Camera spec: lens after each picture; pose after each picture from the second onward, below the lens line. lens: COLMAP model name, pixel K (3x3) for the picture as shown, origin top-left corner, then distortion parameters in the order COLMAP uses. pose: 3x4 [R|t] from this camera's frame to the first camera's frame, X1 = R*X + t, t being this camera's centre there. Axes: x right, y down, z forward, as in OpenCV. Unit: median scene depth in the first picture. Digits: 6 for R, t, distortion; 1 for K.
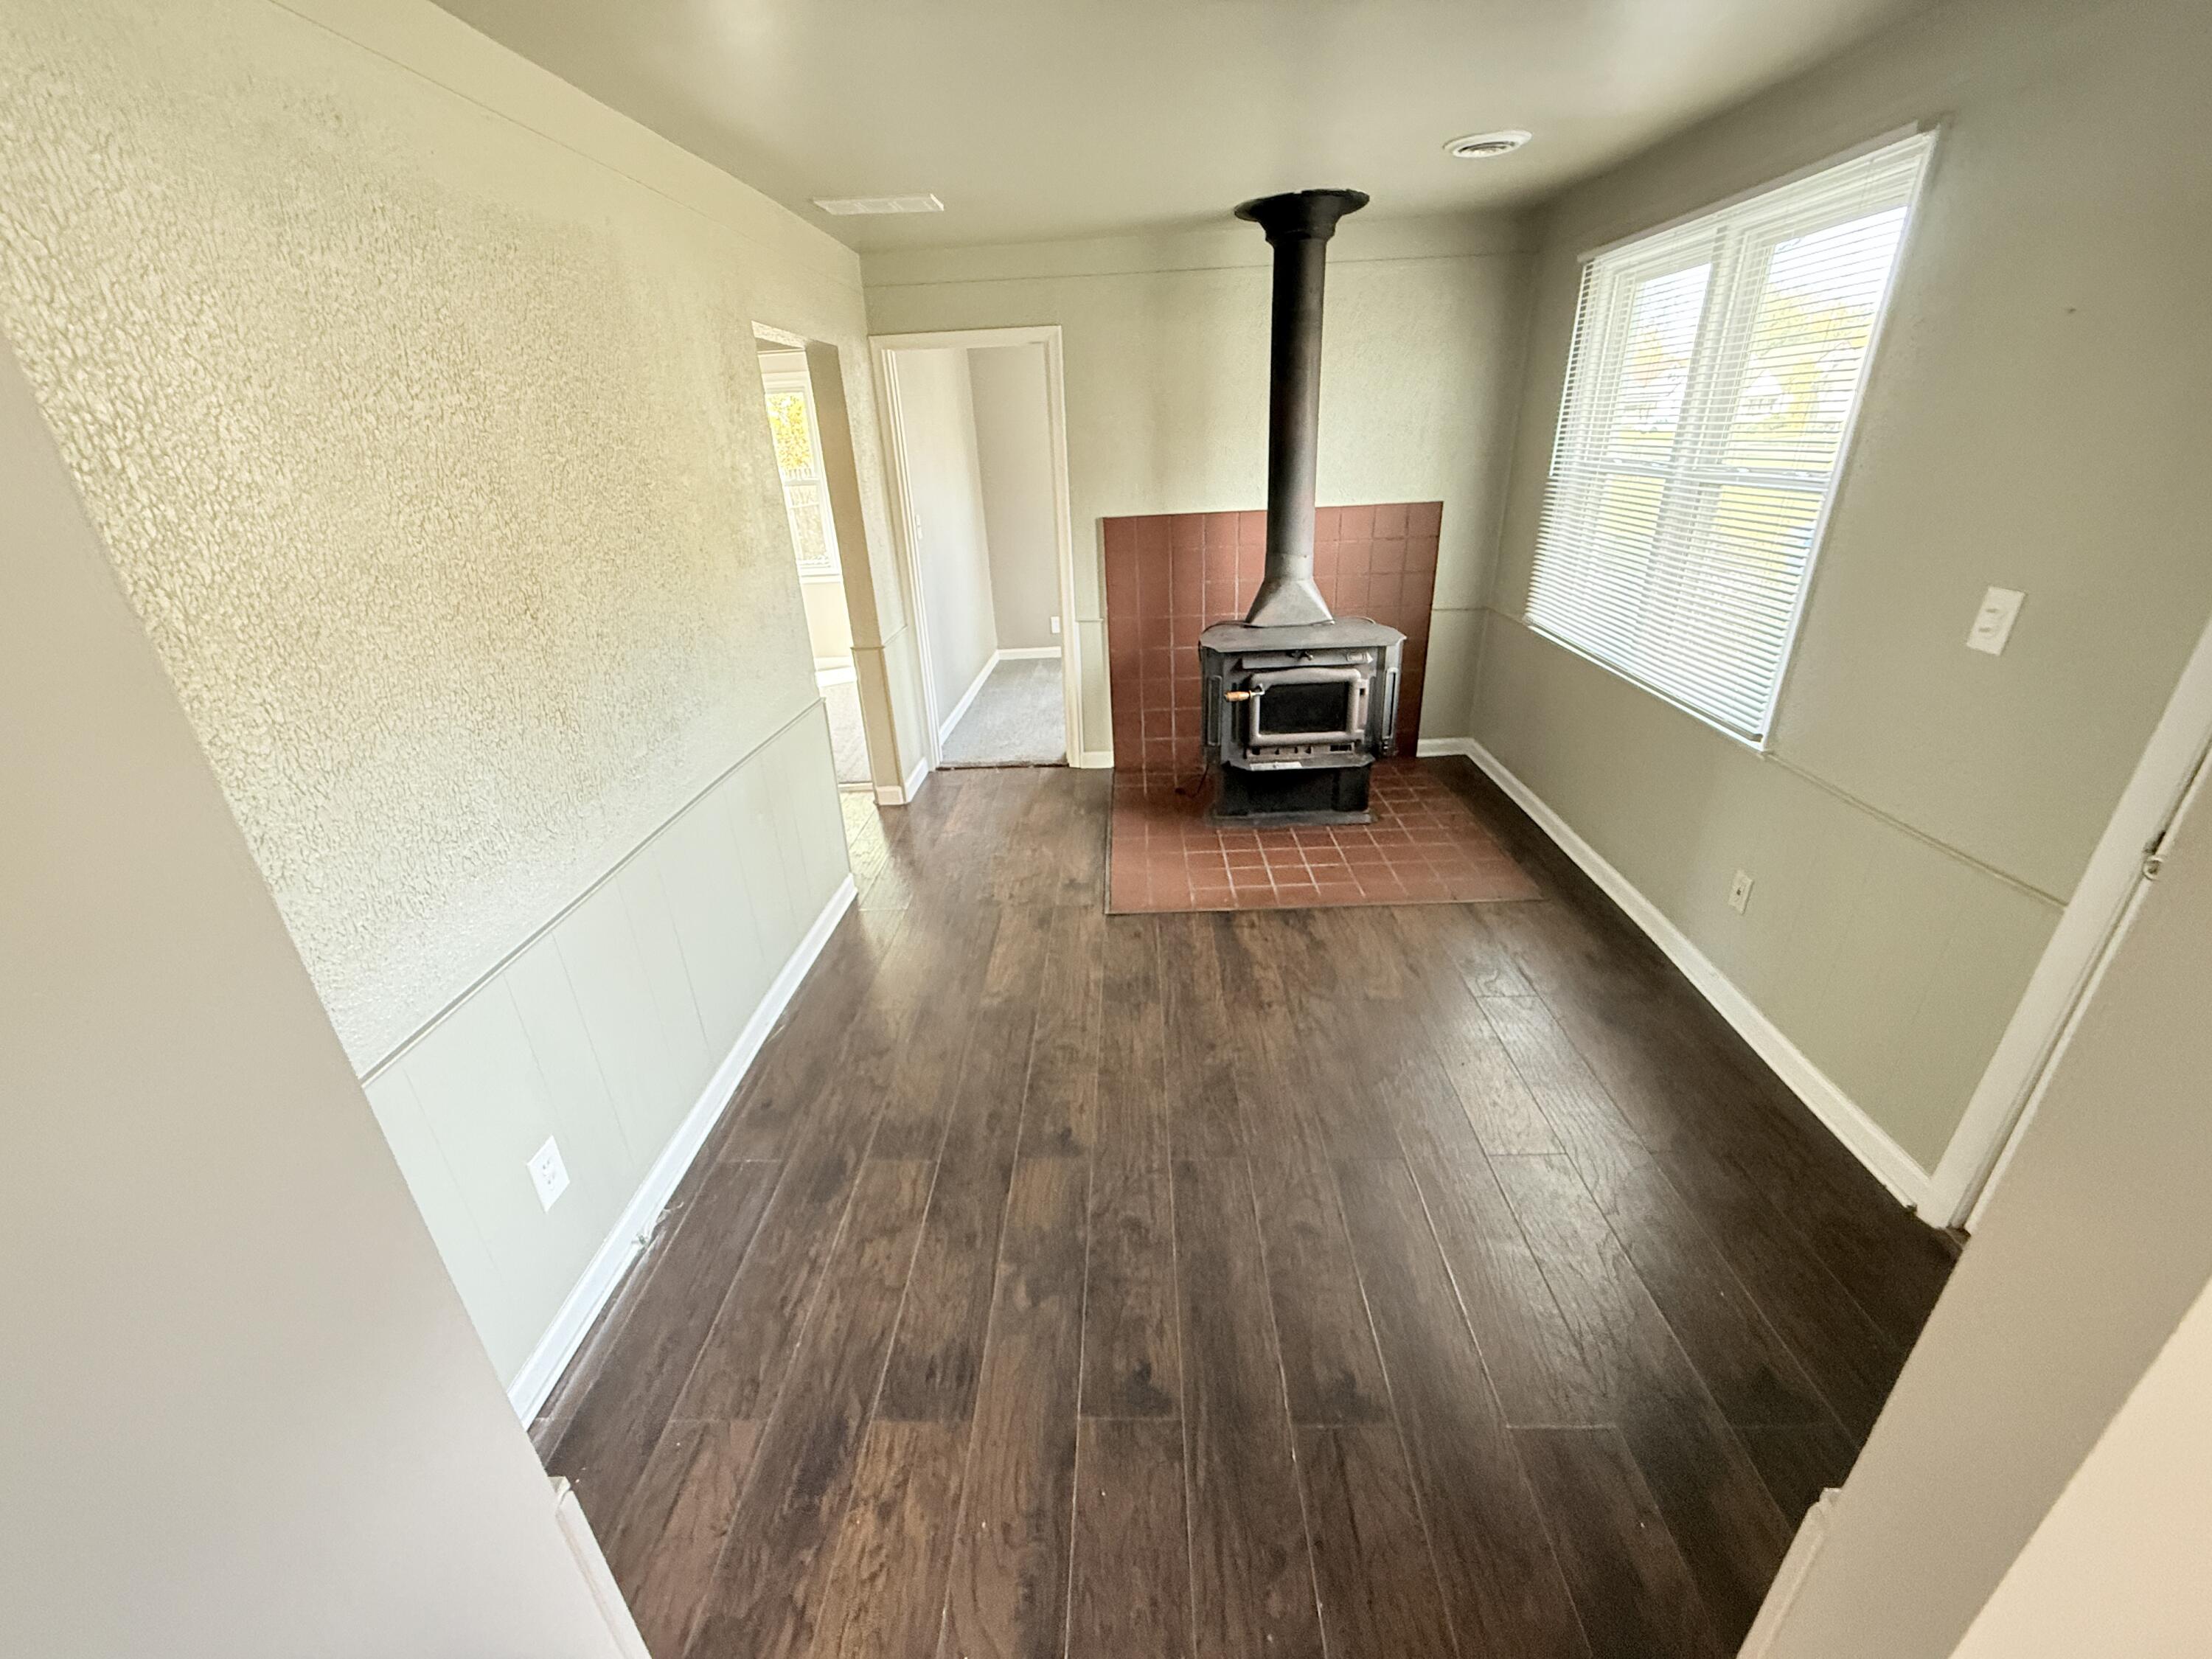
lens RADIAL K [[889.0, 0, 1104.0], [0, 889.0, 832.1], [0, 0, 1]] dist [0.000260, -0.000932]
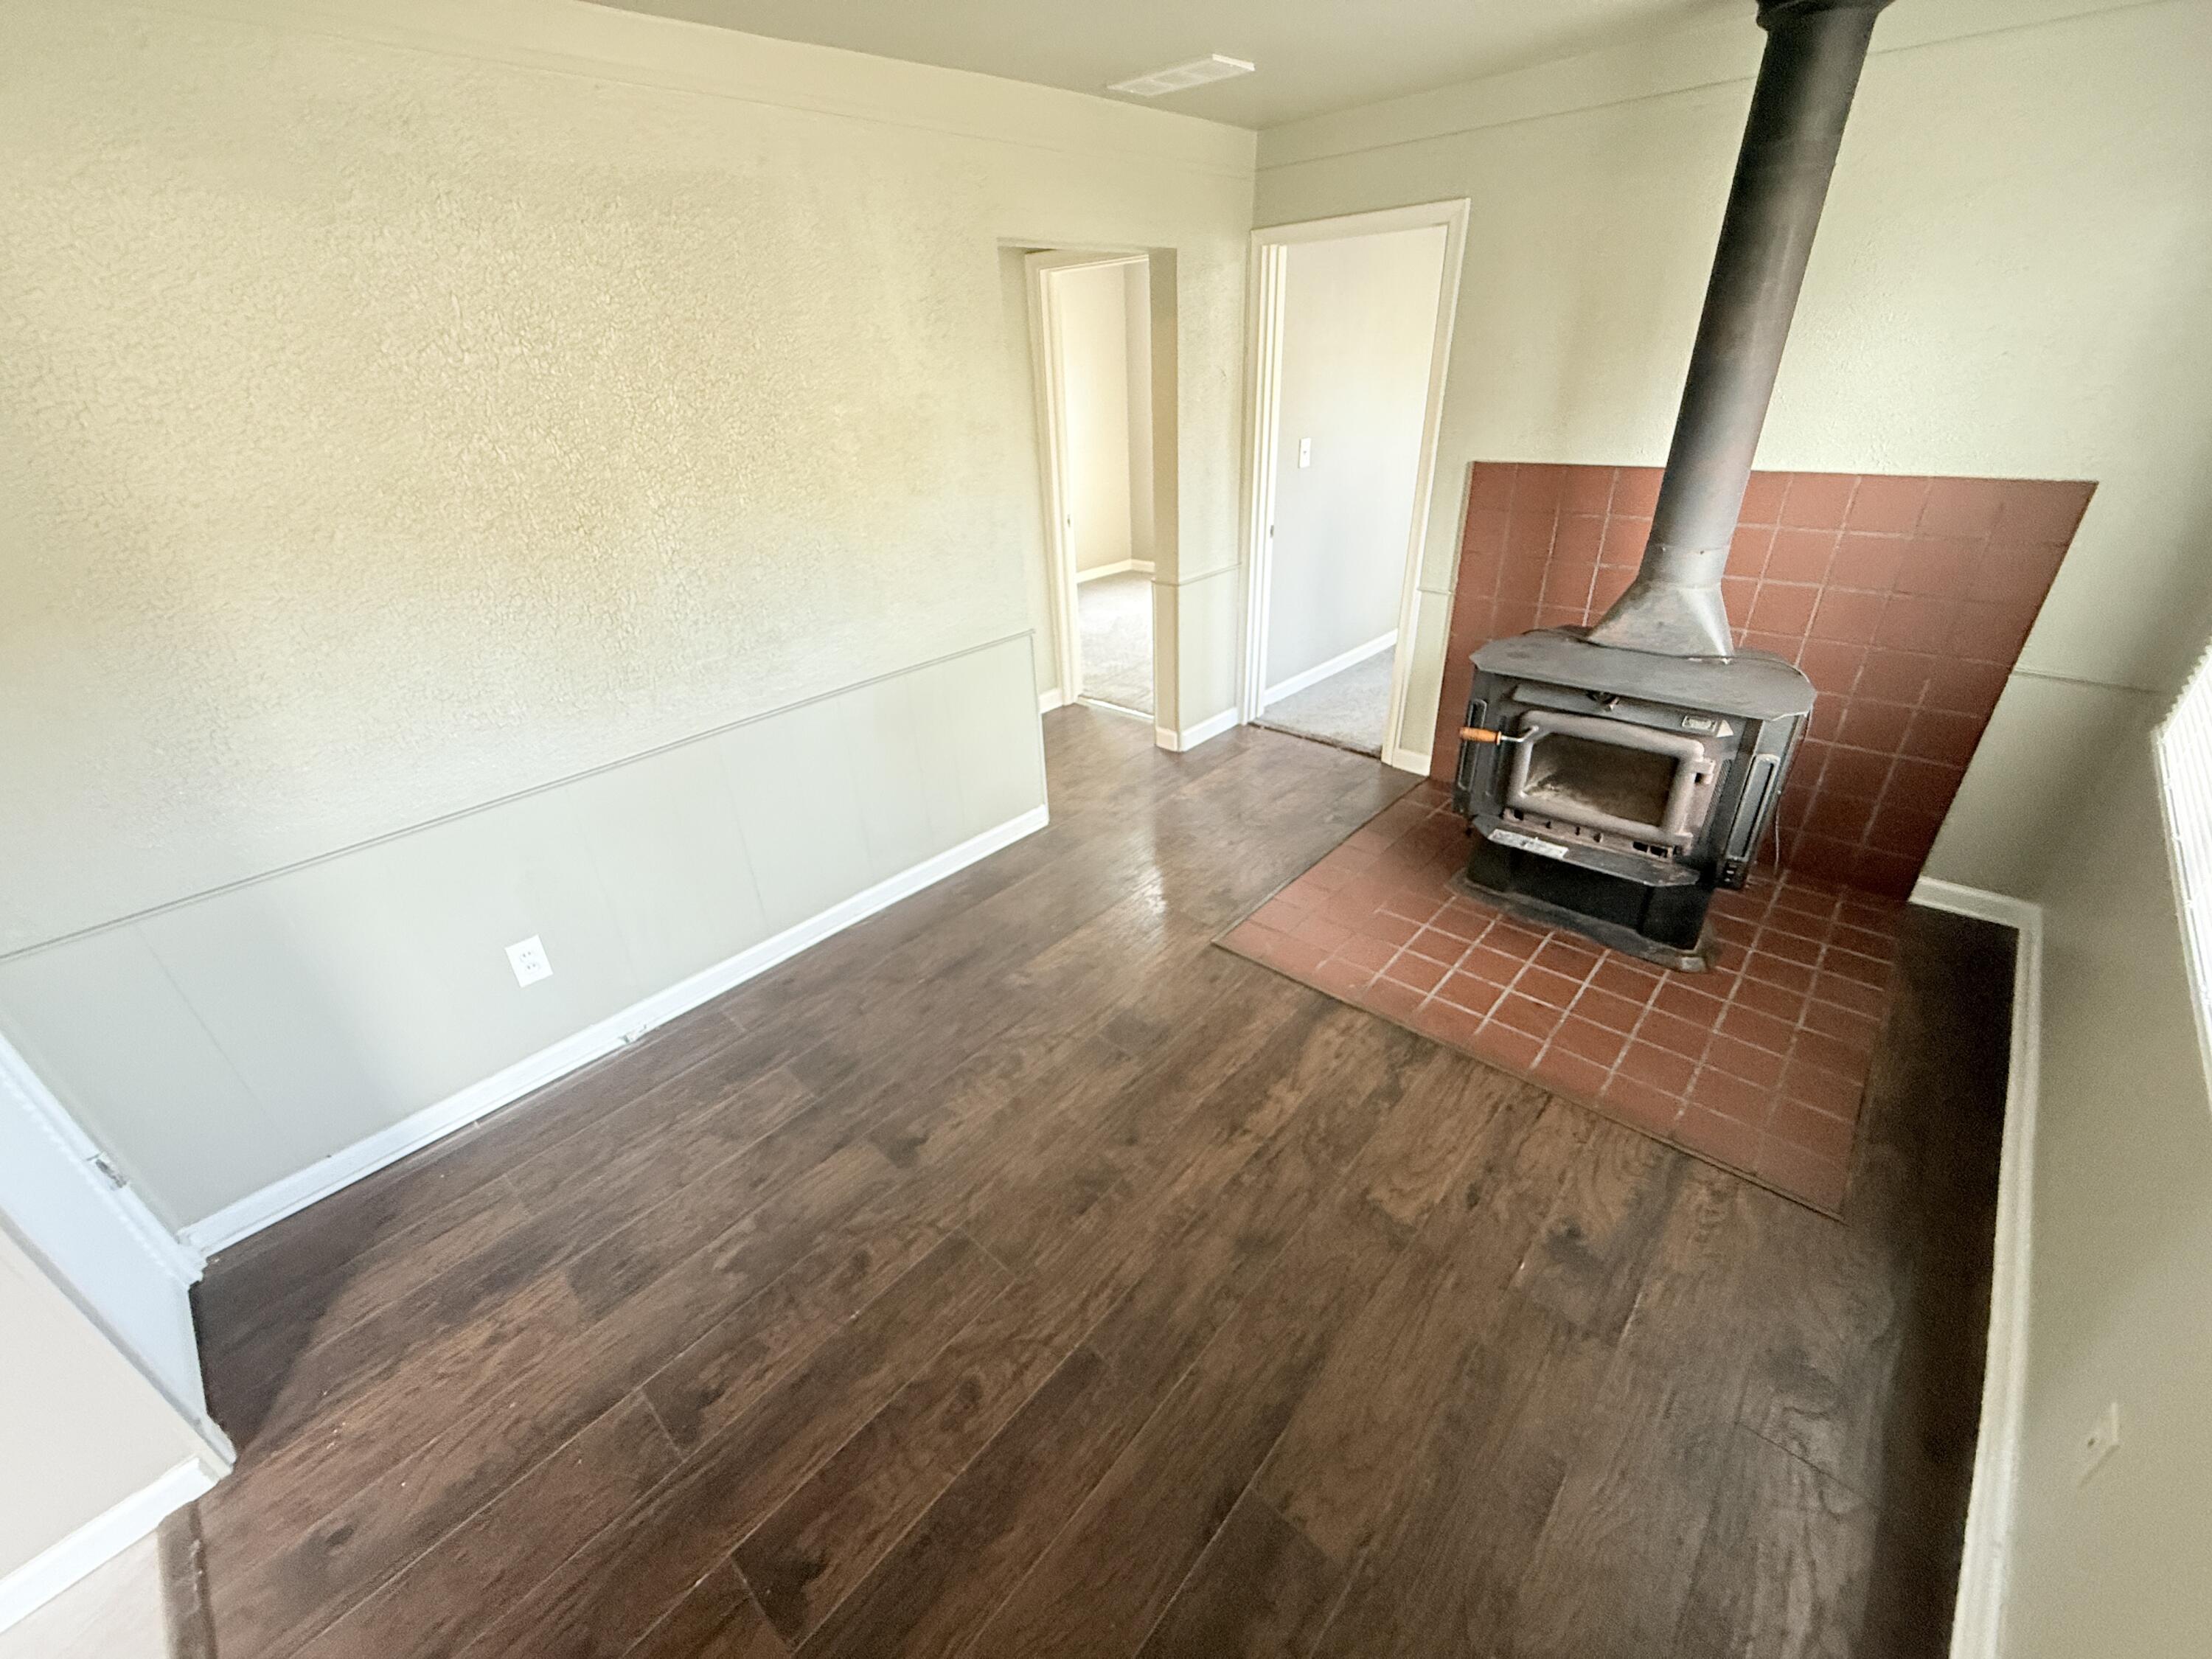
lens RADIAL K [[889.0, 0, 1104.6], [0, 889.0, 831.3], [0, 0, 1]] dist [0.000260, -0.000932]
pose [[0.751750, 0.321090, -0.575998, 0.541440], [-0.258950, 0.947027, 0.189958, -0.204691], [0.606479, 0.006354, 0.795074, 0.355299]]
